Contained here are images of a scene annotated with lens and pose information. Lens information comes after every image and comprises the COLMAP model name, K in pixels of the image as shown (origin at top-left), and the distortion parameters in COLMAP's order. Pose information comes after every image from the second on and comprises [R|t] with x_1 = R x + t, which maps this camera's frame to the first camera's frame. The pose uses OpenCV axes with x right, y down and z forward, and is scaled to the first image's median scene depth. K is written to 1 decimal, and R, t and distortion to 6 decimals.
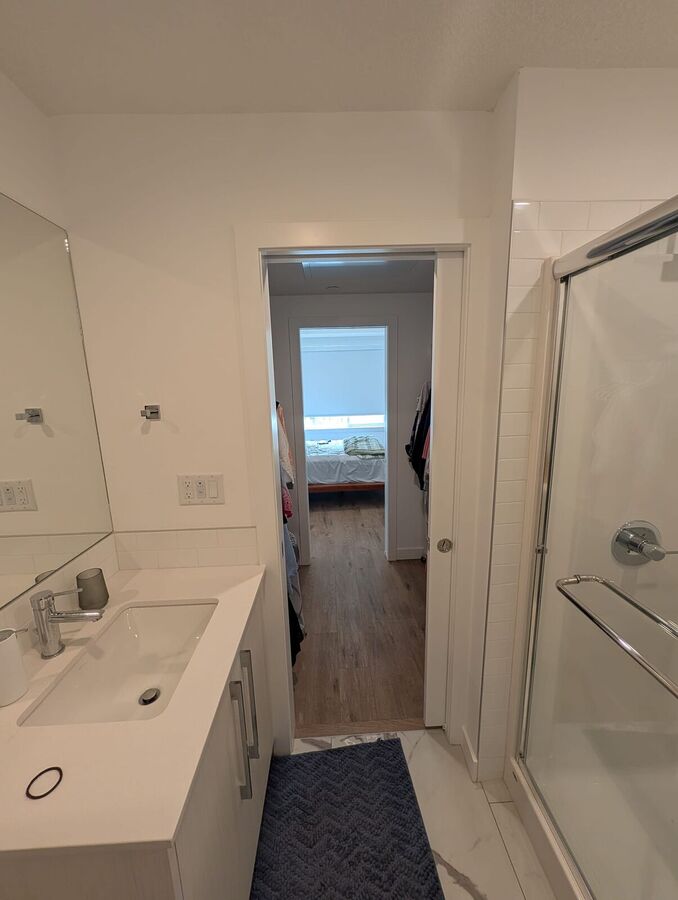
lens RADIAL K [[347.4, 0, 339.0], [0, 347.4, 450.0], [0, 0, 1]] dist [0.001150, -0.000015]
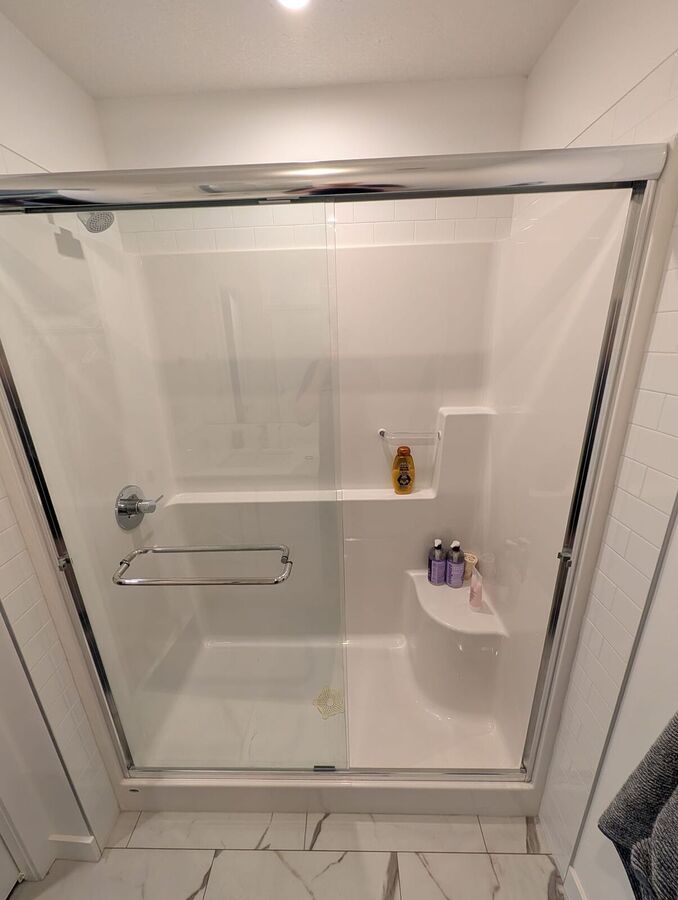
lens RADIAL K [[349.3, 0, 339.0], [0, 349.3, 450.0], [0, 0, 1]] dist [0.001381, -0.000019]
pose [[0.064228, -0.283948, 0.956686, -0.052521], [0.220488, 0.939011, 0.263899, -0.023300], [-0.973273, 0.193988, 0.122918, 0.096380]]
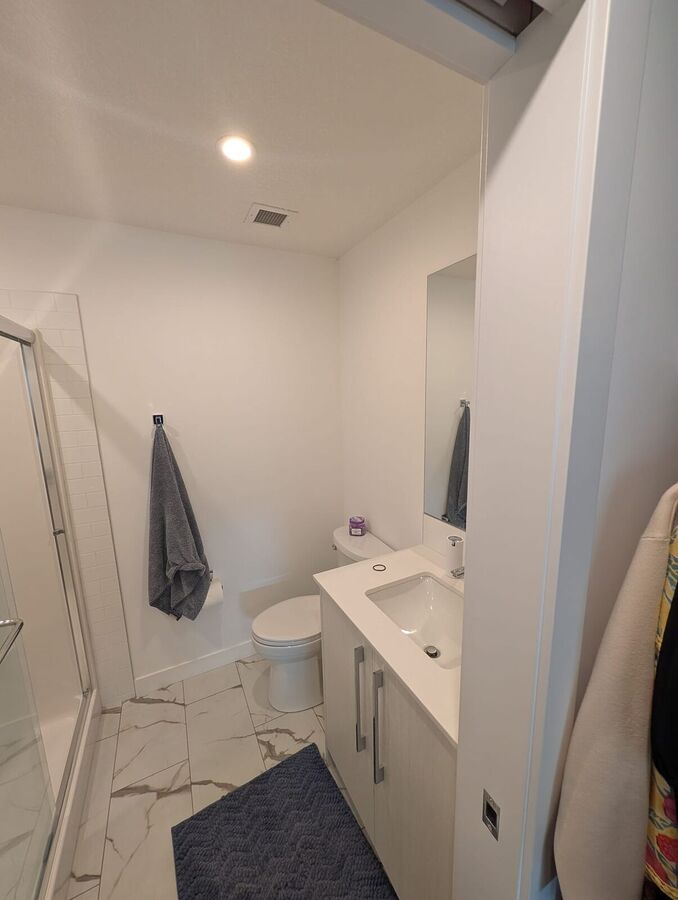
lens RADIAL K [[347.4, 0, 339.0], [0, 347.4, 450.0], [0, 0, 1]] dist [0.001150, -0.000015]
pose [[-0.908056, 0.121326, -0.400892, 0.059180], [-0.030306, 0.935588, 0.351791, -0.147574], [0.417751, 0.331595, -0.845890, 0.647077]]
